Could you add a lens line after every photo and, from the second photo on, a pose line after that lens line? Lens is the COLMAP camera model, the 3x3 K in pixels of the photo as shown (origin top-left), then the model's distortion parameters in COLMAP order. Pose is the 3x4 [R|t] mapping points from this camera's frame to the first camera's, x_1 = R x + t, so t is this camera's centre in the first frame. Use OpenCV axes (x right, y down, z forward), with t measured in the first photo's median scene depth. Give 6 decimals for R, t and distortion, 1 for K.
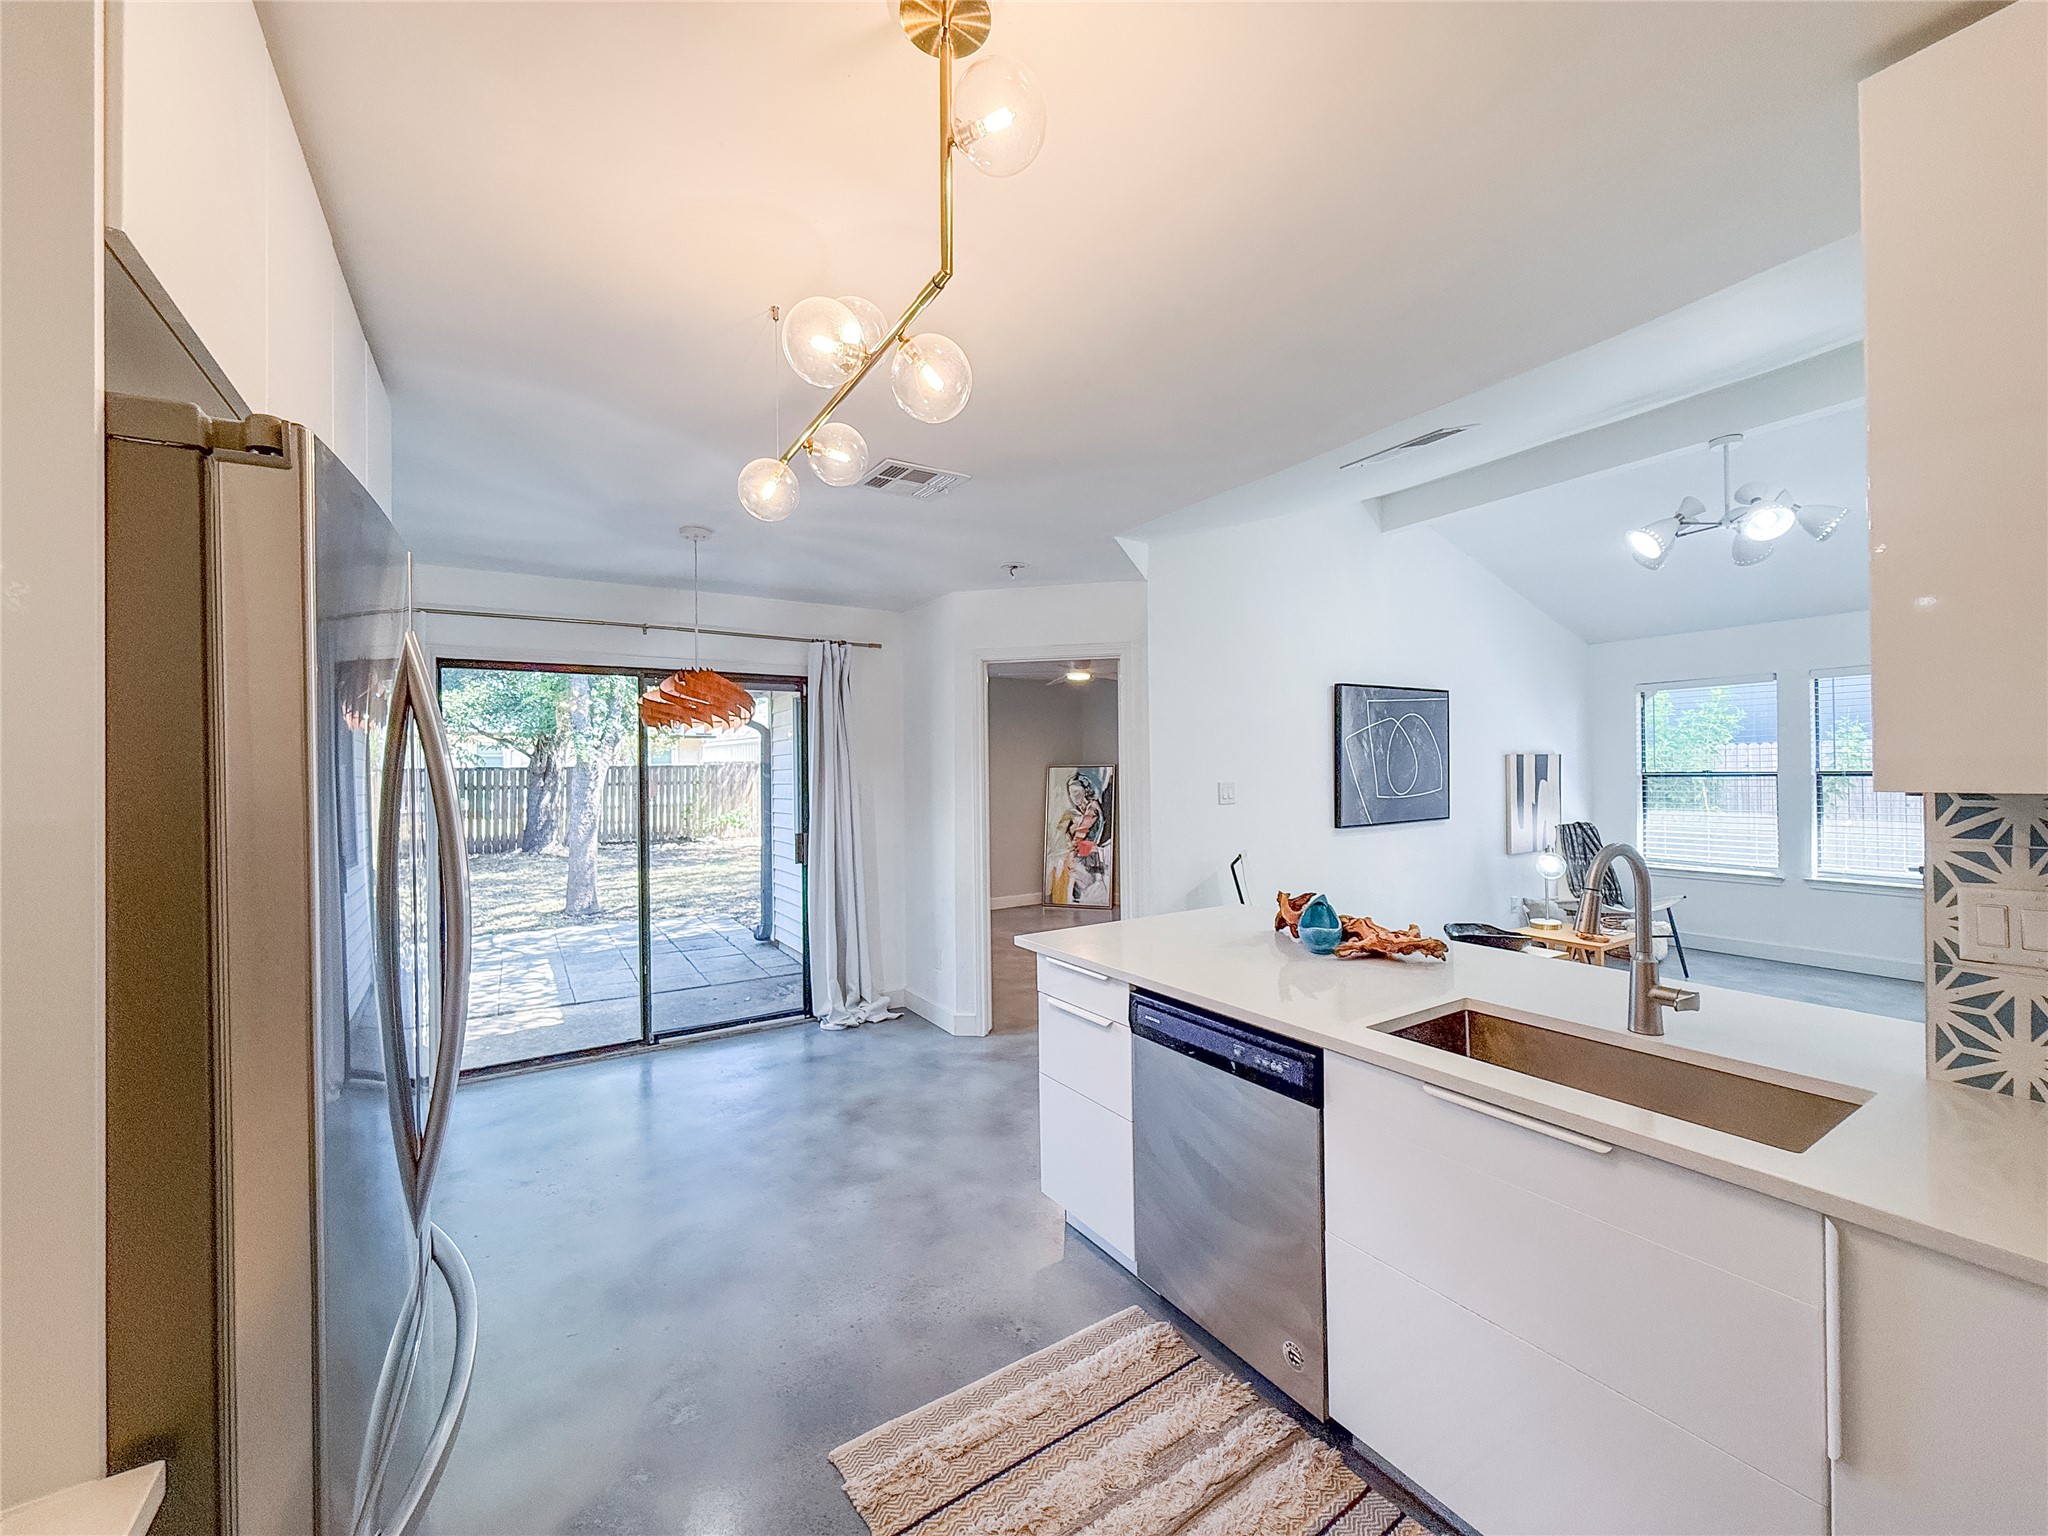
lens RADIAL K [[817.1, 0, 1031.7], [0, 817.1, 766.8], [0, 0, 1]] dist [-0.000115, 0.000051]
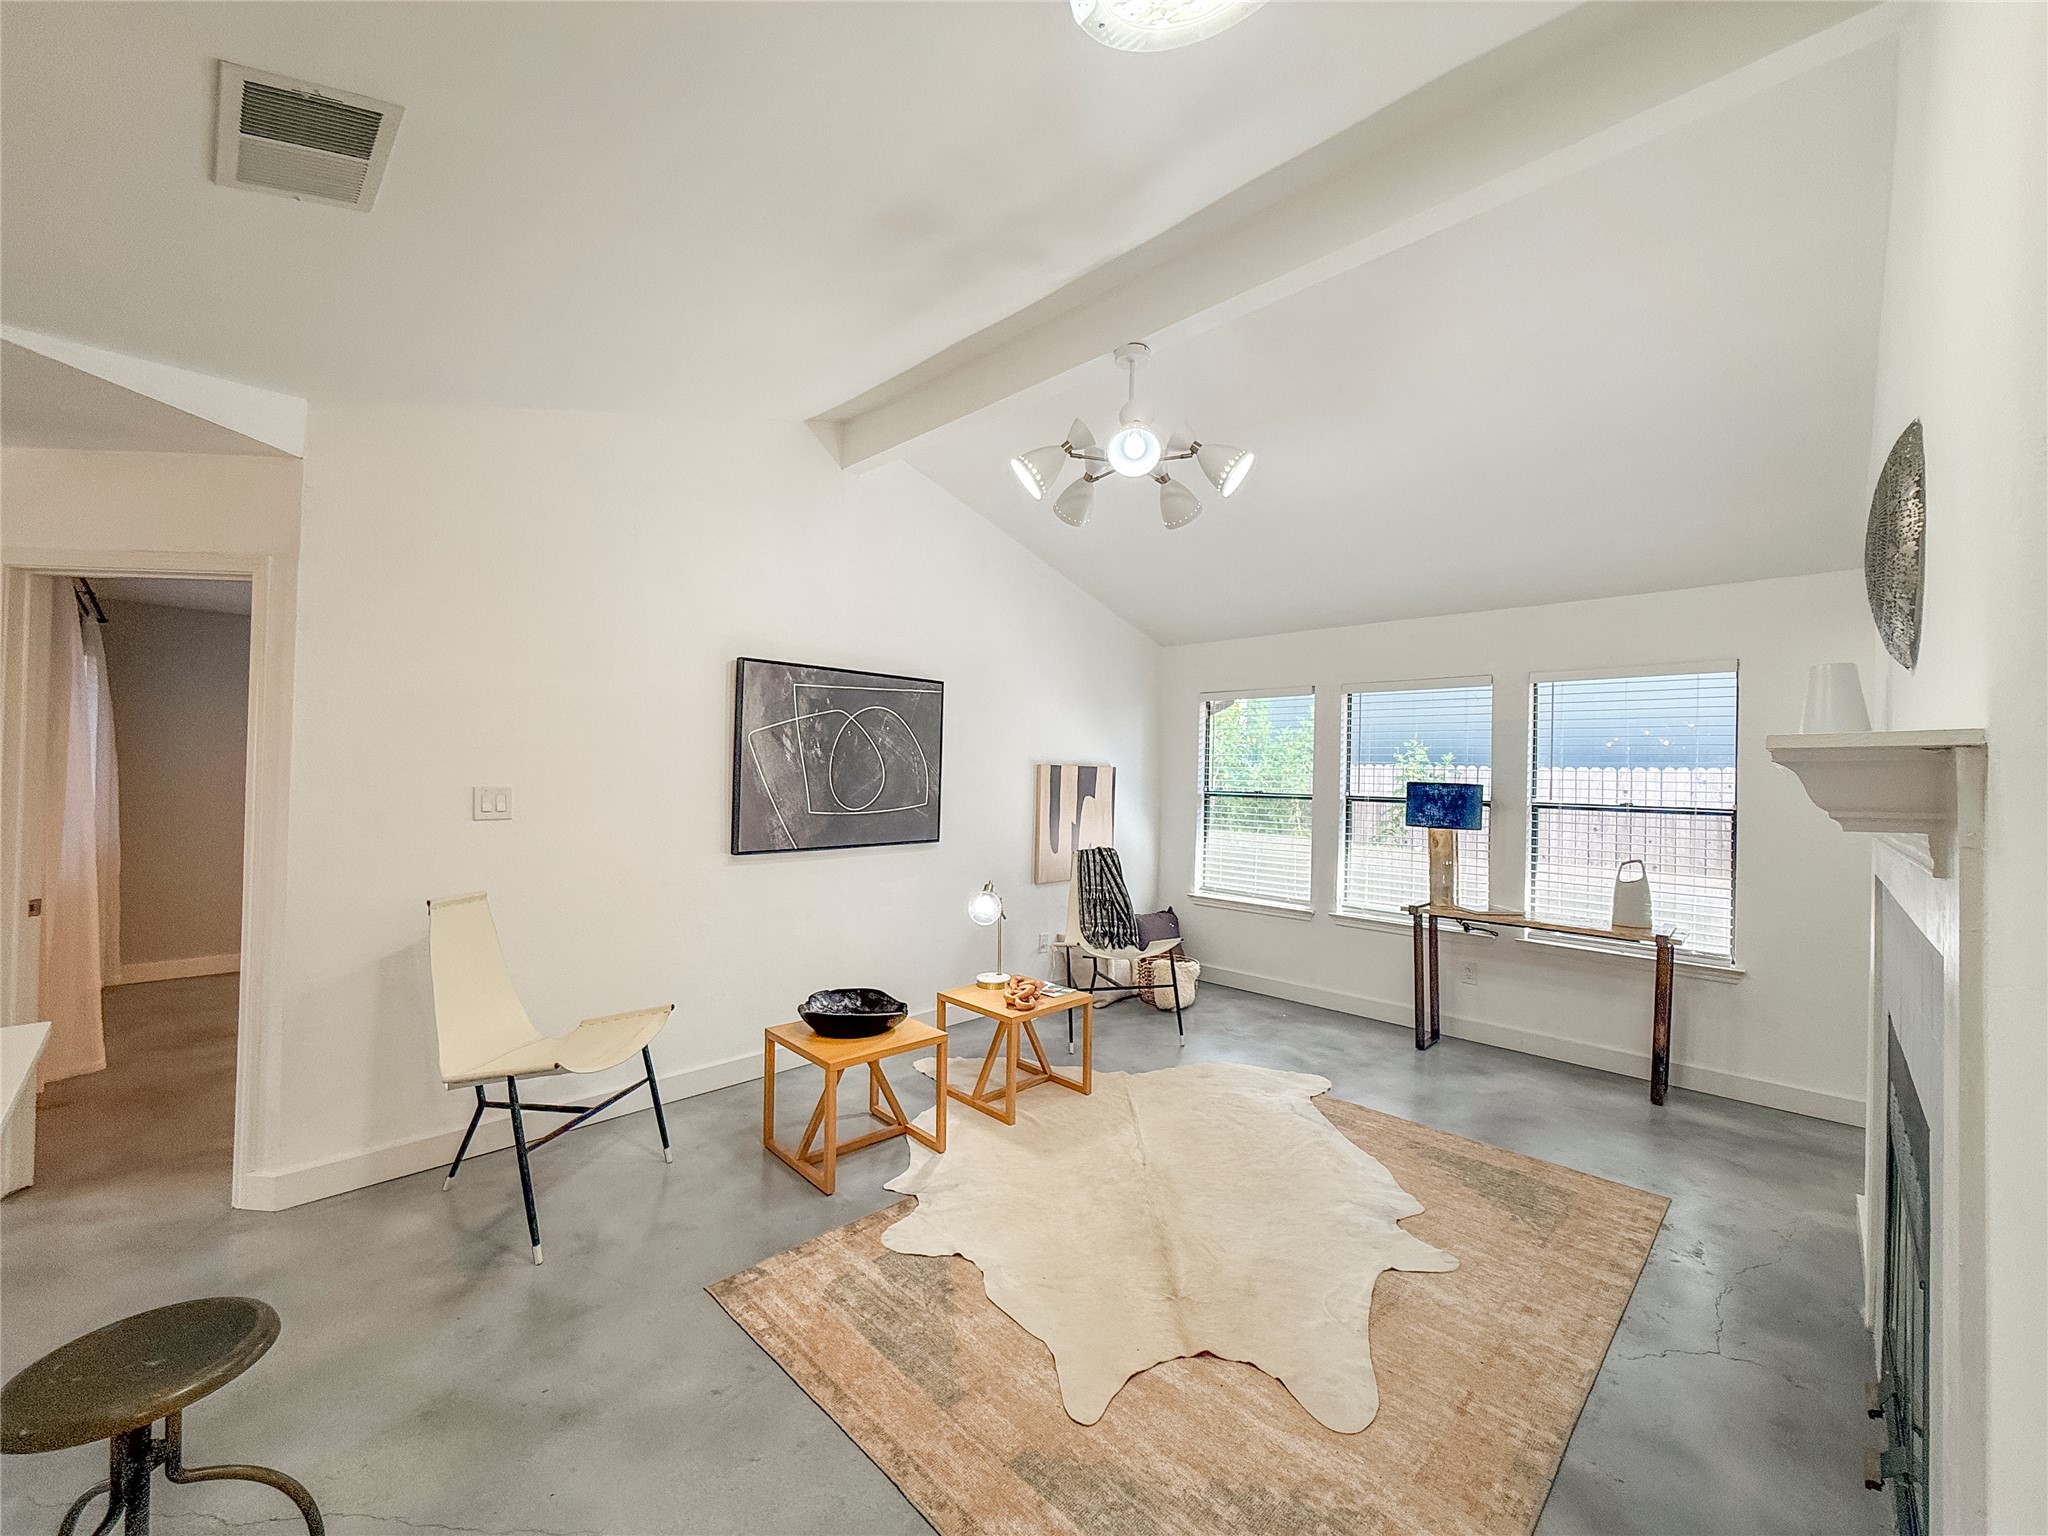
lens RADIAL K [[817.1, 0, 1028.4], [0, 817.1, 761.2], [0, 0, 1]] dist [-0.000115, 0.000051]
pose [[0.971831, 0.039087, 0.232413, 0.404299], [-0.037188, 0.999229, -0.012550, -0.008196], [-0.232725, 0.003553, 0.972536, 0.198446]]
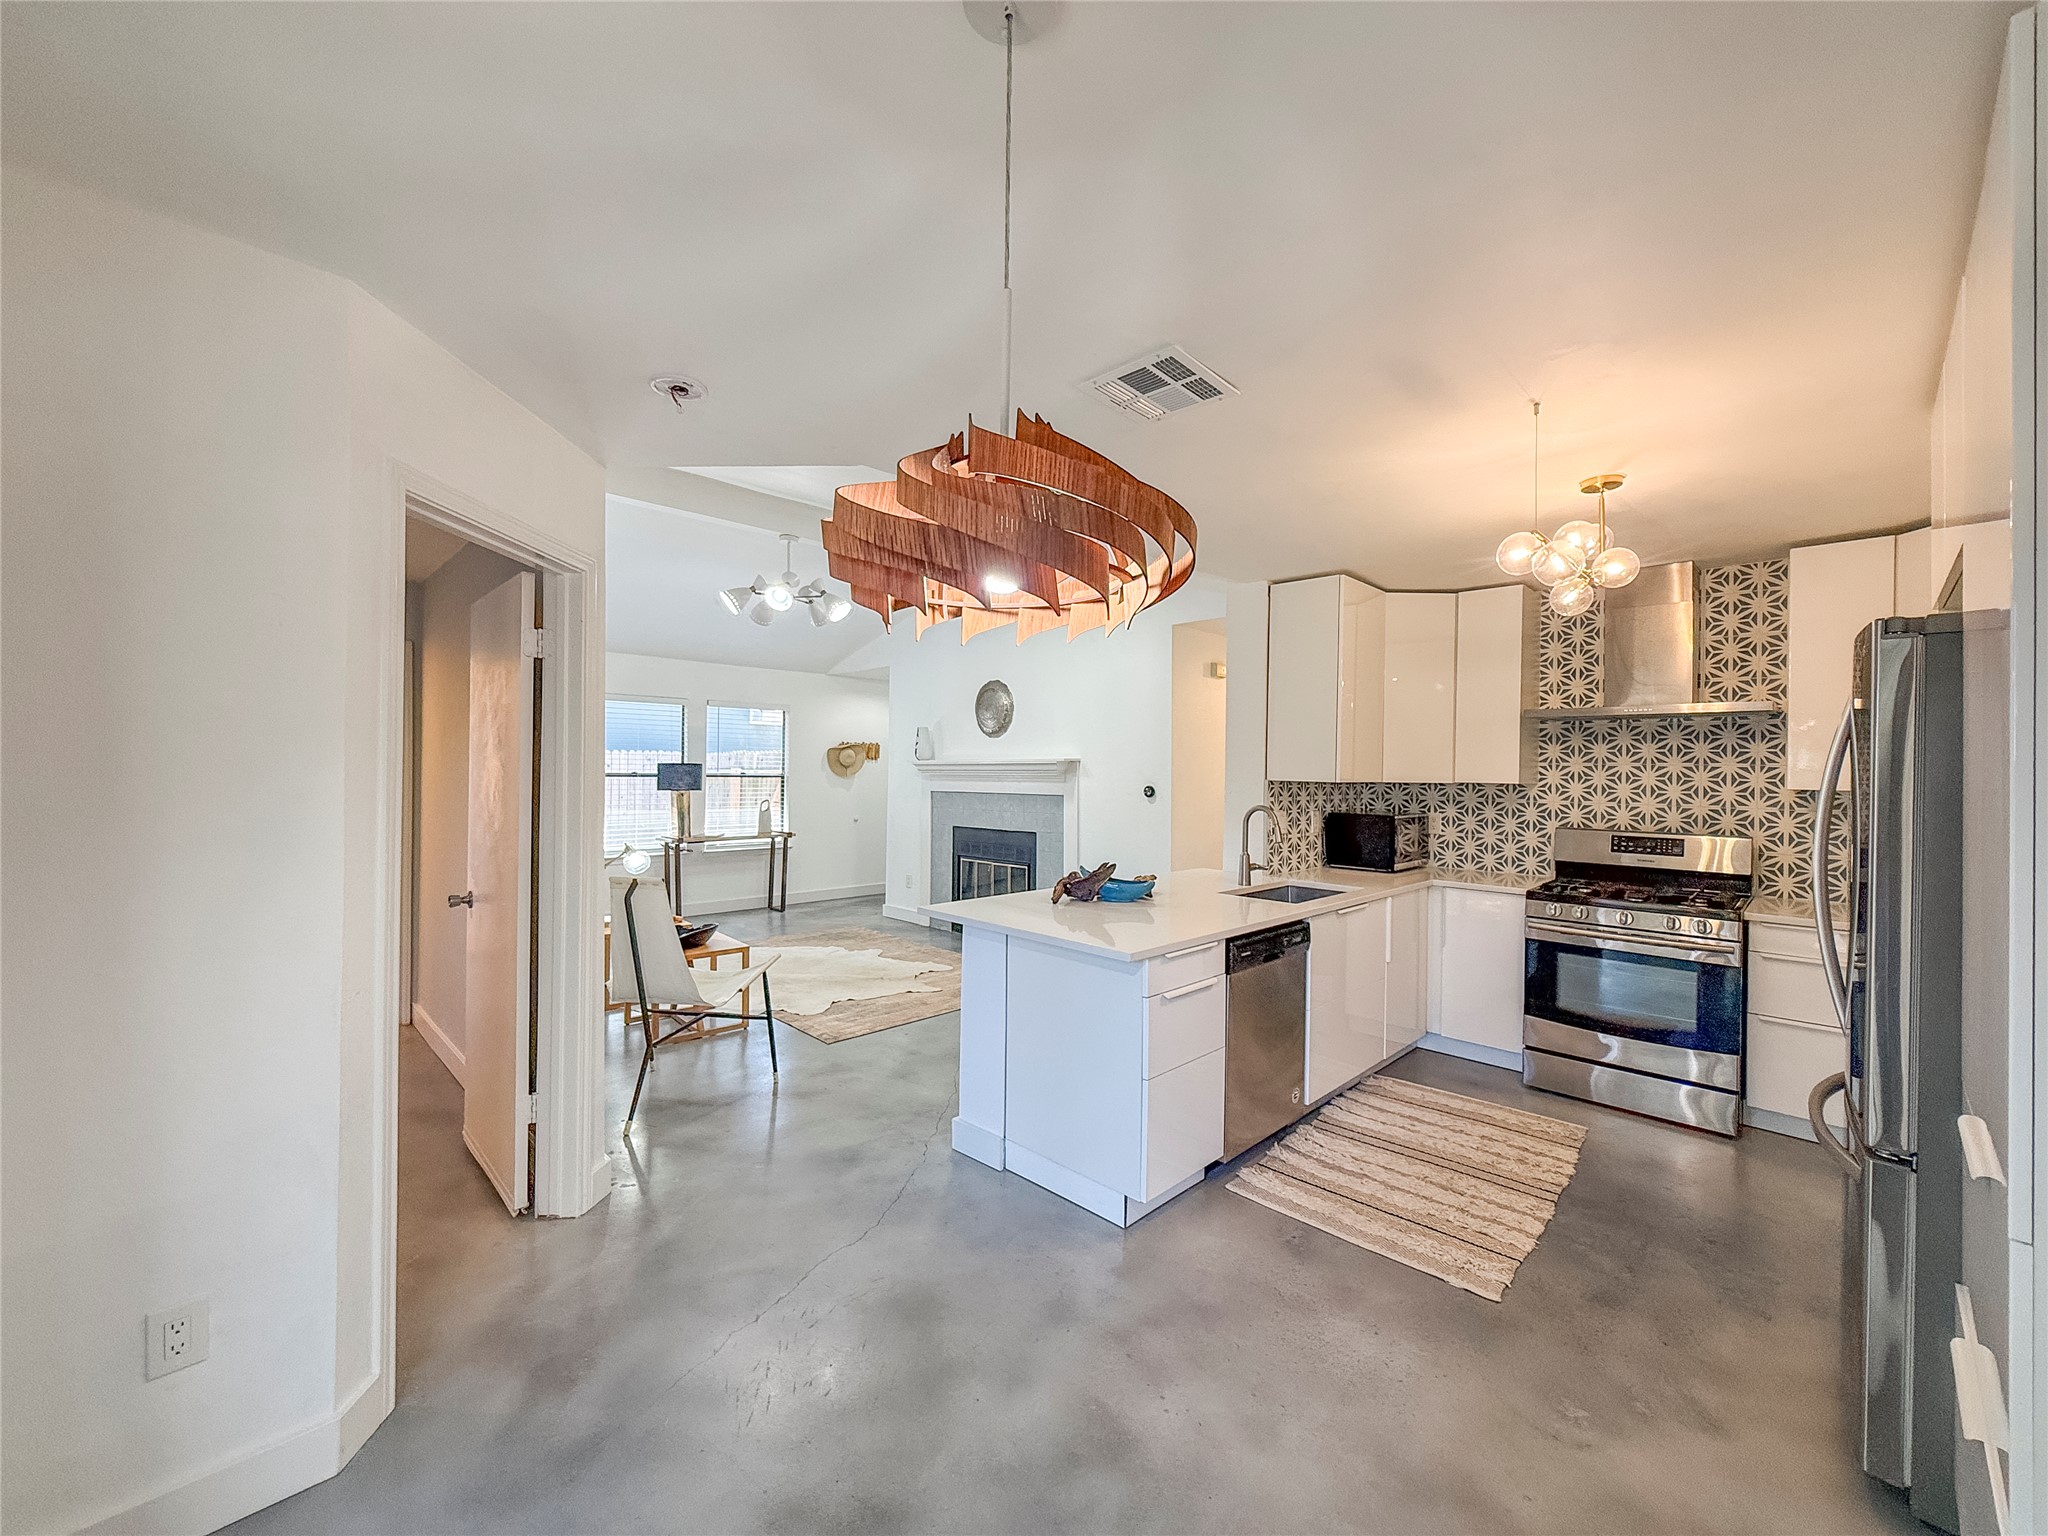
lens RADIAL K [[817.1, 0, 1029.0], [0, 817.1, 768.2], [0, 0, 1]] dist [-0.000115, 0.000051]
pose [[-0.218326, 0.012206, 0.975800, -0.411612], [-0.013014, 0.999796, -0.015418, 0.008856], [-0.975789, -0.016066, -0.218123, 0.611537]]
